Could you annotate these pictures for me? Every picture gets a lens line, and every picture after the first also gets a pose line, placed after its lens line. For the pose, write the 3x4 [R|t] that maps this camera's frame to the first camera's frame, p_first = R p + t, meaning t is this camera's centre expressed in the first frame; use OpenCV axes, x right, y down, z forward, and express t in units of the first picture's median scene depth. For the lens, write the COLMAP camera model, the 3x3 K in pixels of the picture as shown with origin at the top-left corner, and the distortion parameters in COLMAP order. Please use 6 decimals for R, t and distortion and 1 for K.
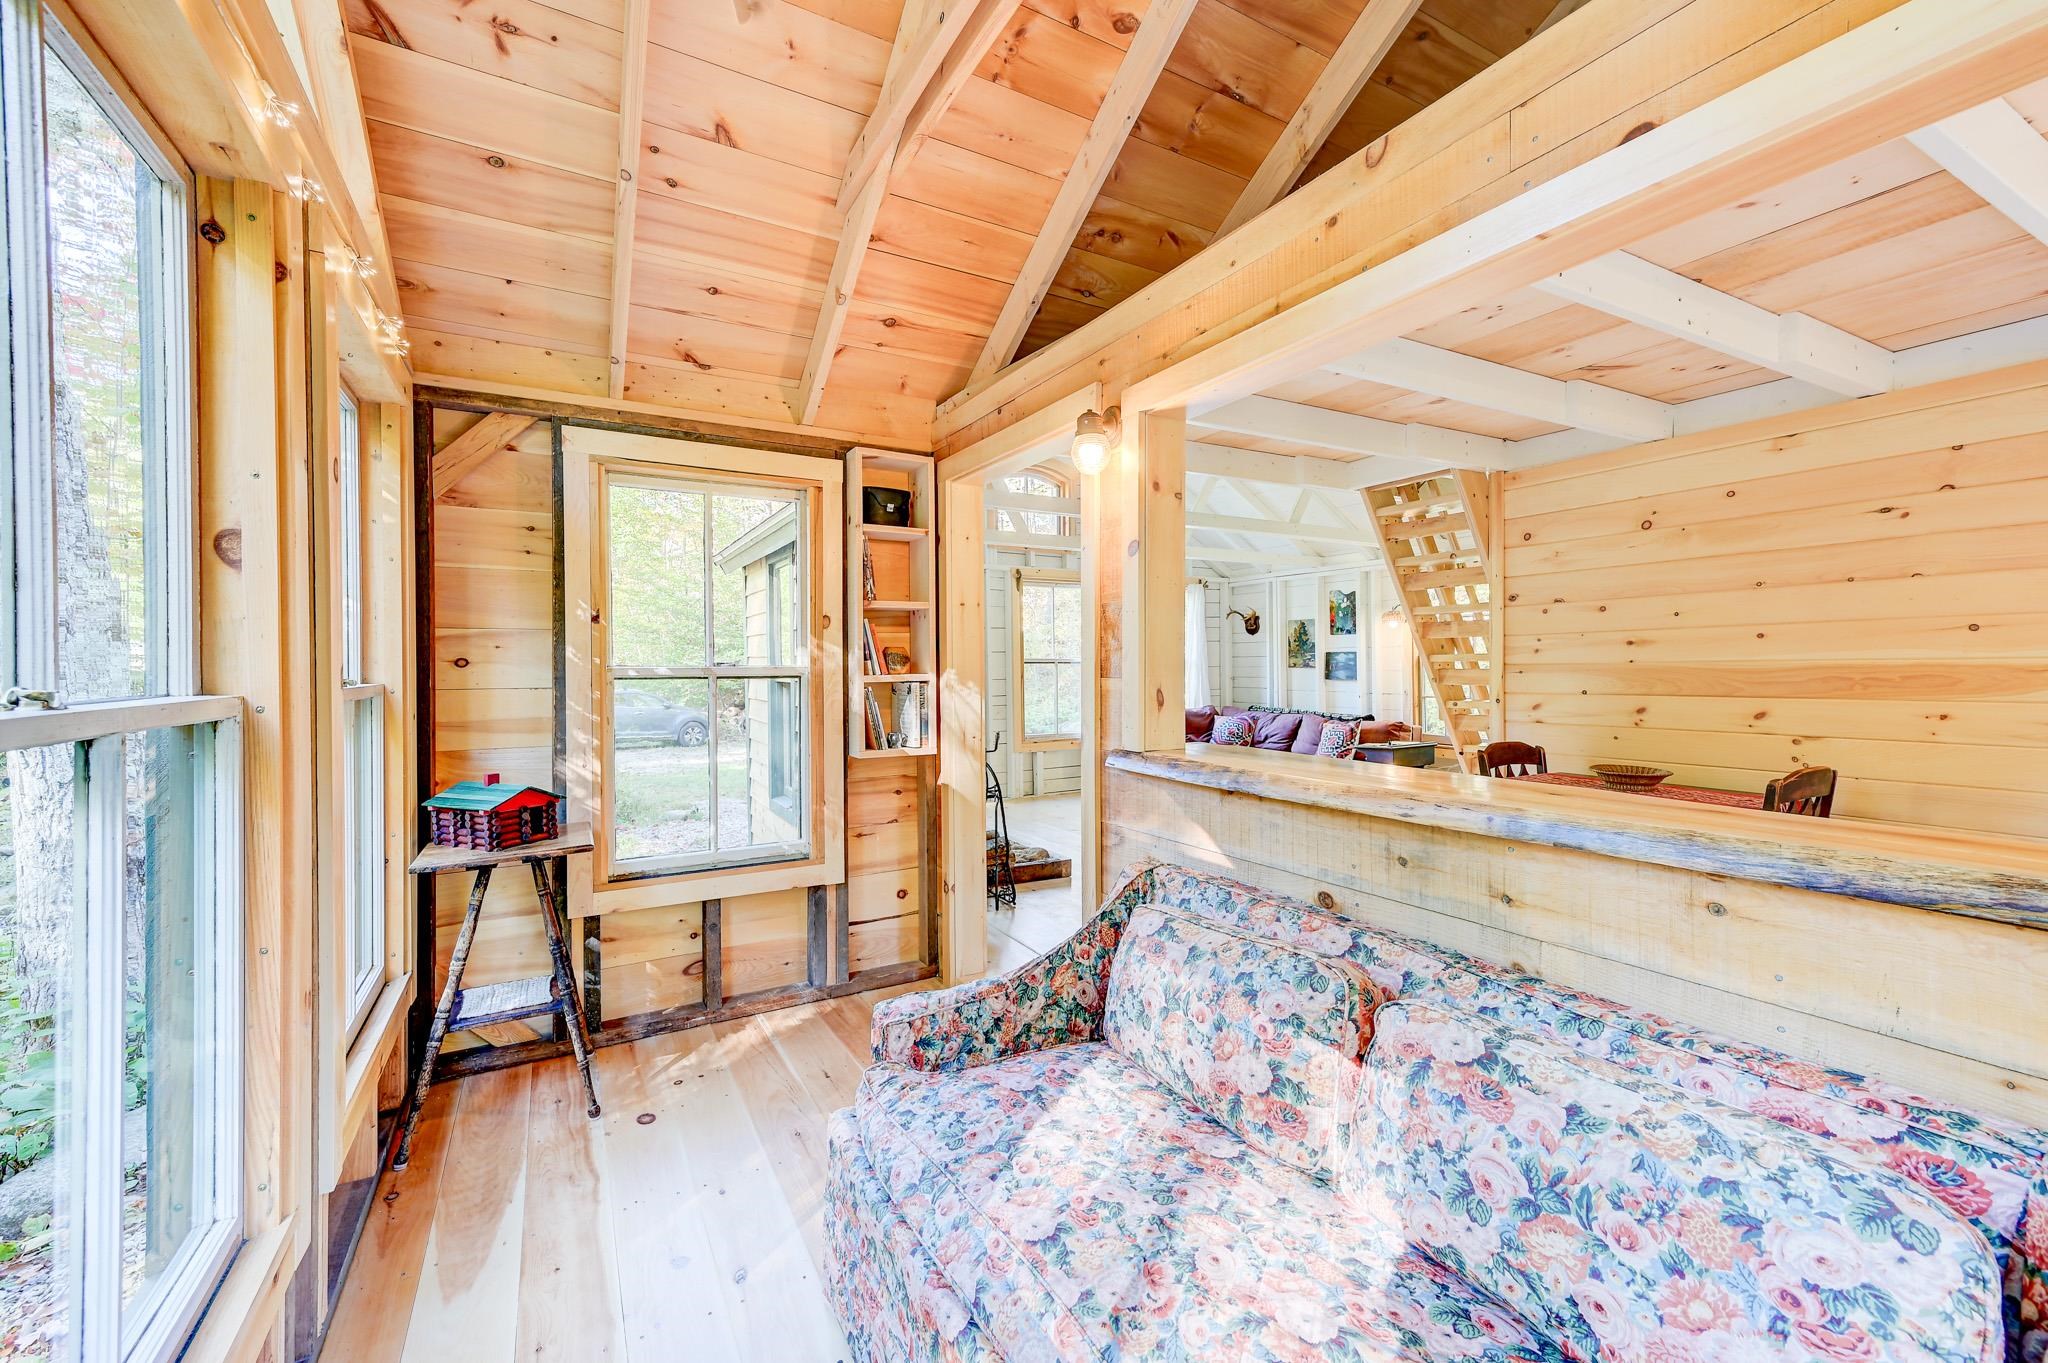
lens RADIAL K [[837.7, 0, 1030.4], [0, 837.7, 667.8], [0, 0, 1]] dist [0.000455, -0.000004]
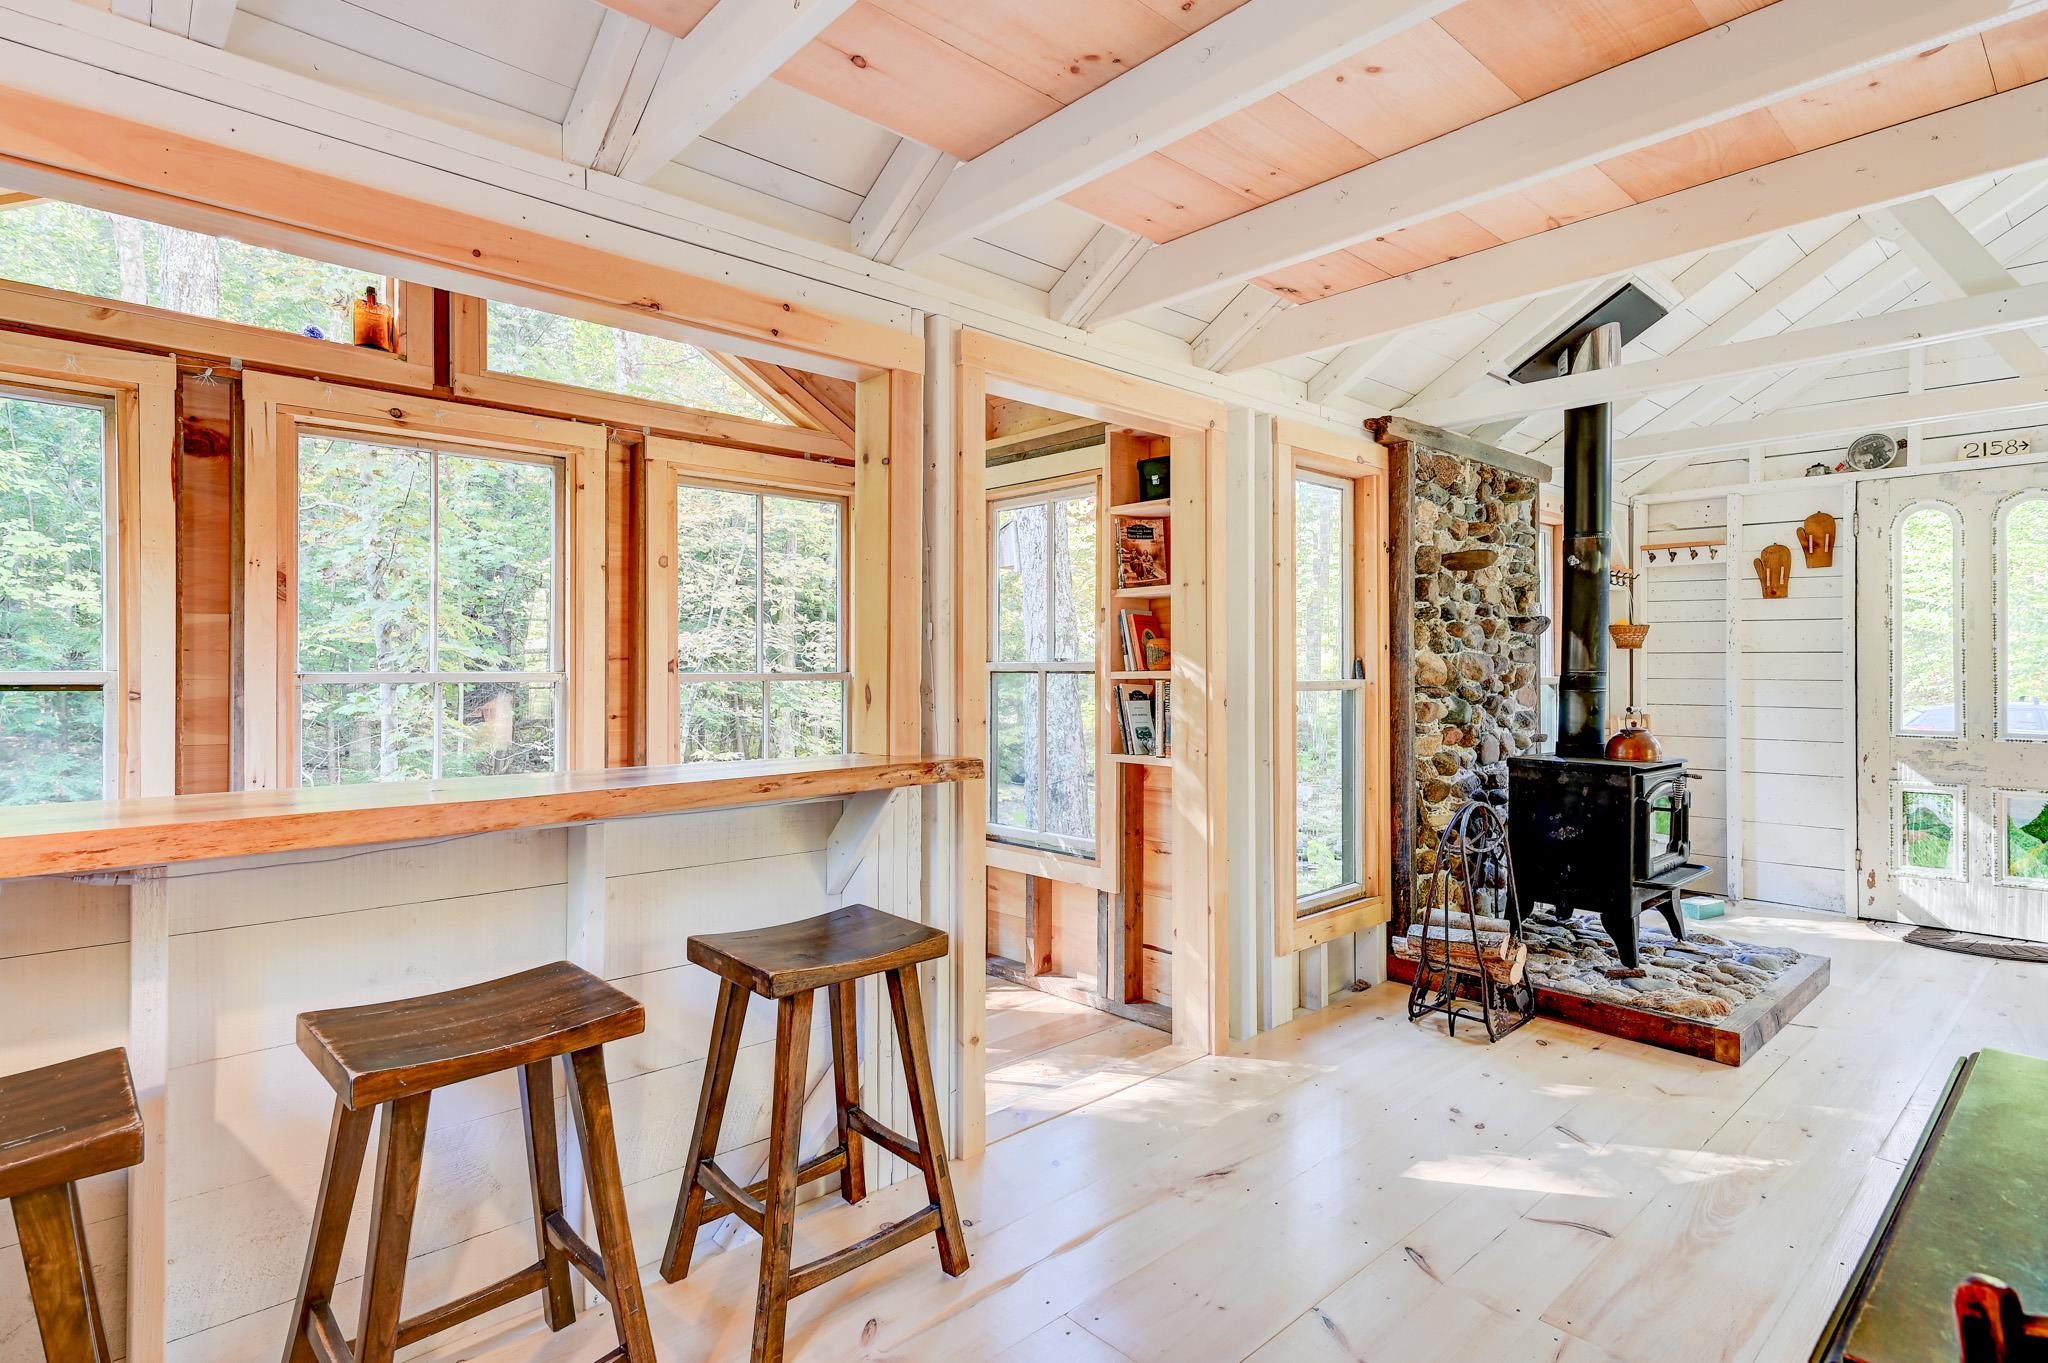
lens RADIAL K [[1073.3, 0, 1035.6], [0, 1073.3, 673.8], [0, 0, 1]] dist [0.016520, 0.001053]
pose [[0.226731, 0.007988, -0.973925, 0.369275], [-0.004712, 0.999964, 0.007104, 0.001307], [0.973946, 0.002978, 0.226760, 0.257539]]
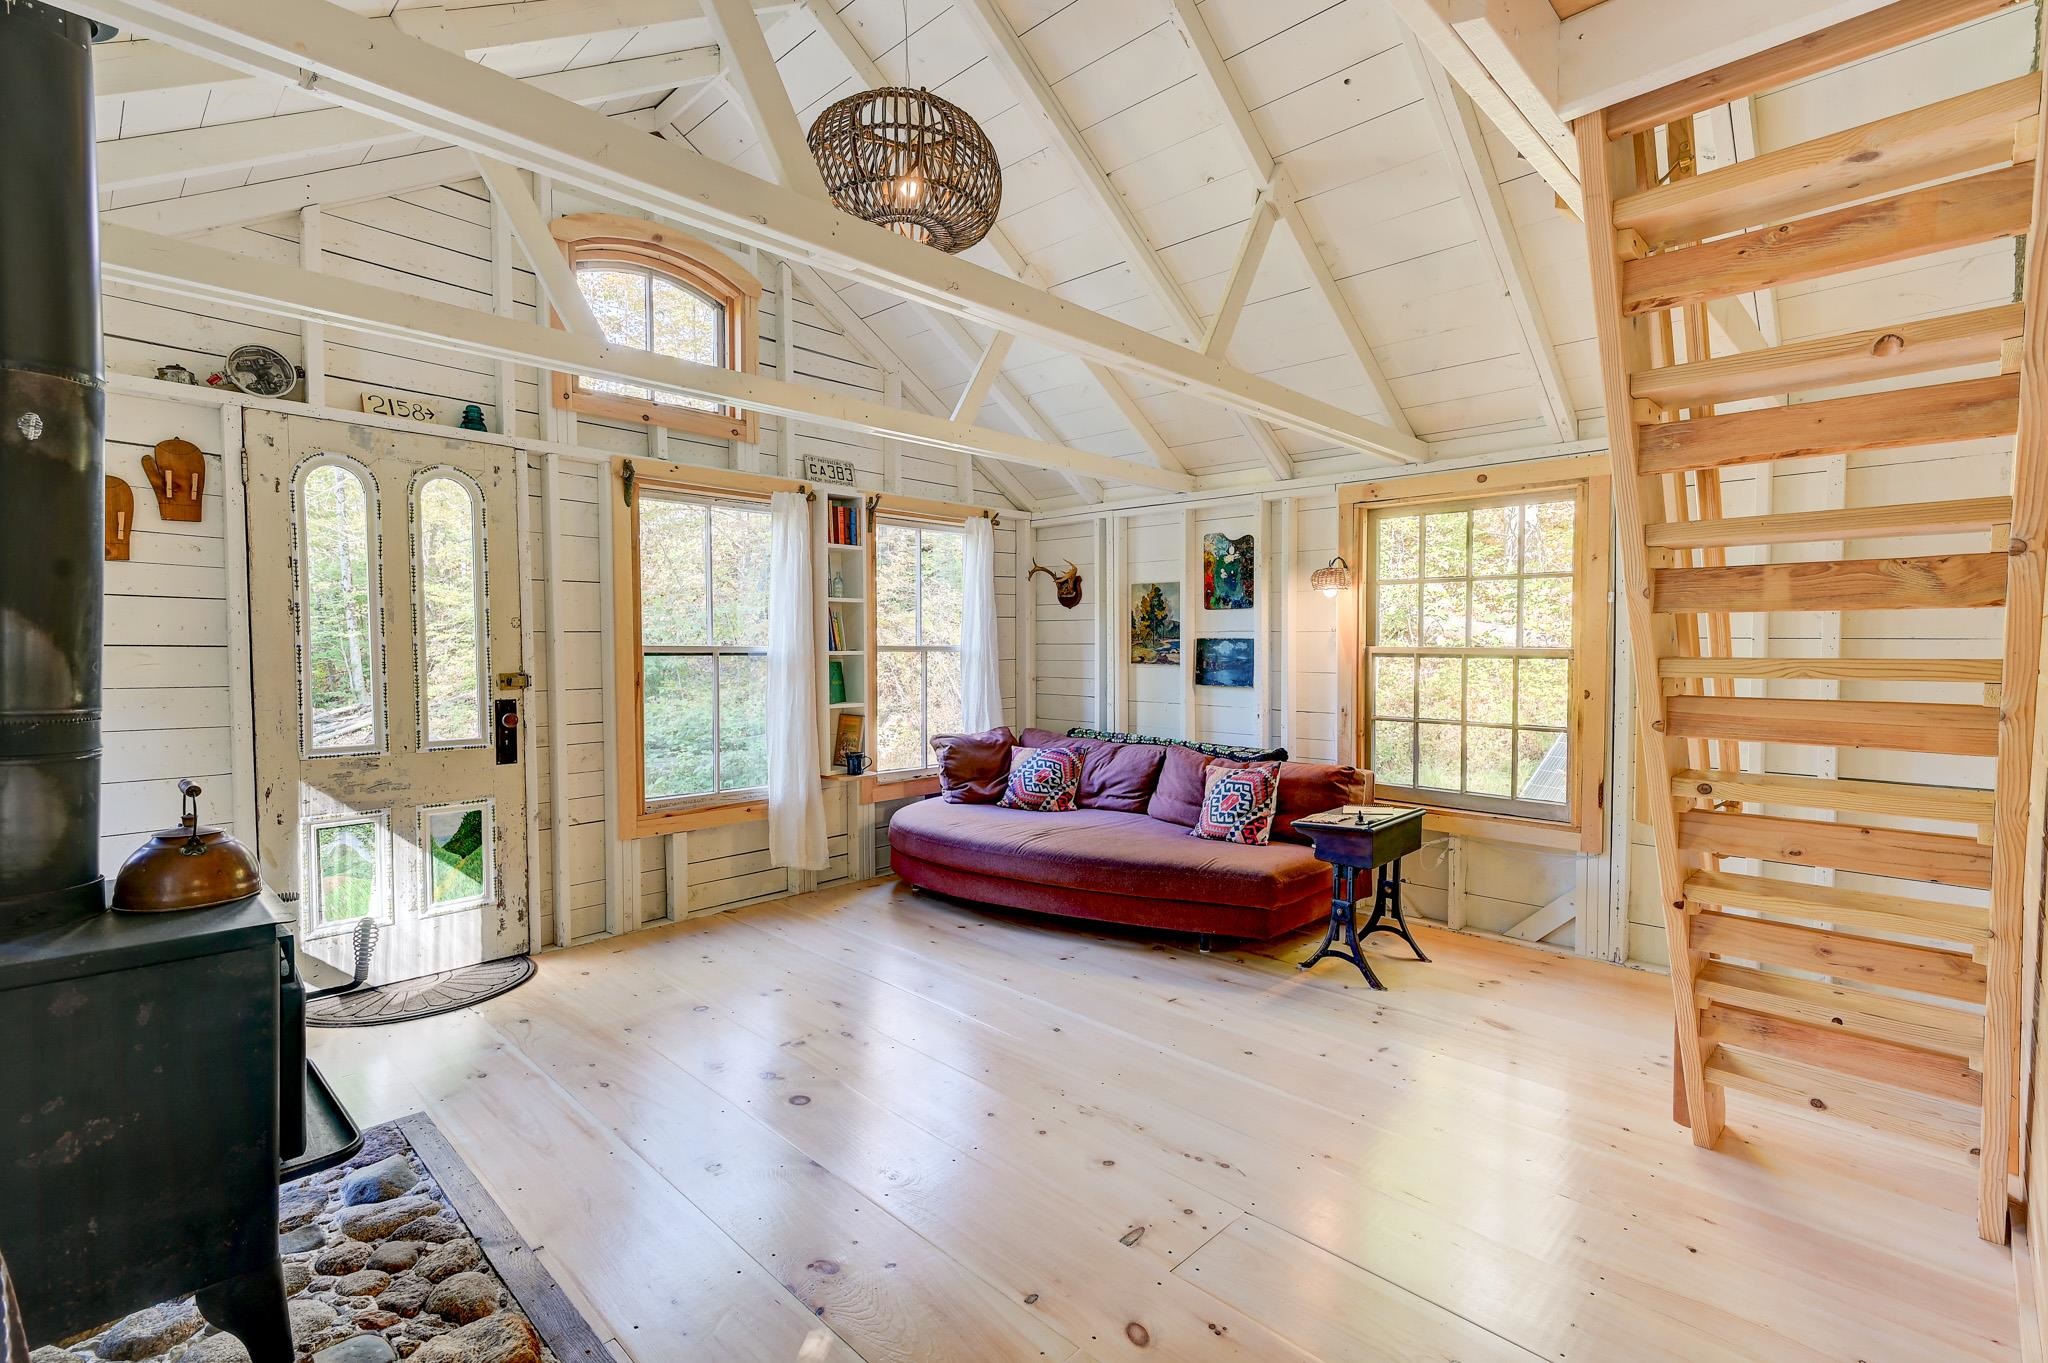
lens RADIAL K [[935.2, 0, 1023.4], [0, 935.2, 675.1], [0, 0, 1]] dist [0.003817, 0.000416]
pose [[0.961226, -0.001400, 0.275758, 0.054199], [-0.006666, 0.999577, 0.028312, -0.011031], [-0.275681, -0.029052, 0.960810, 0.405734]]
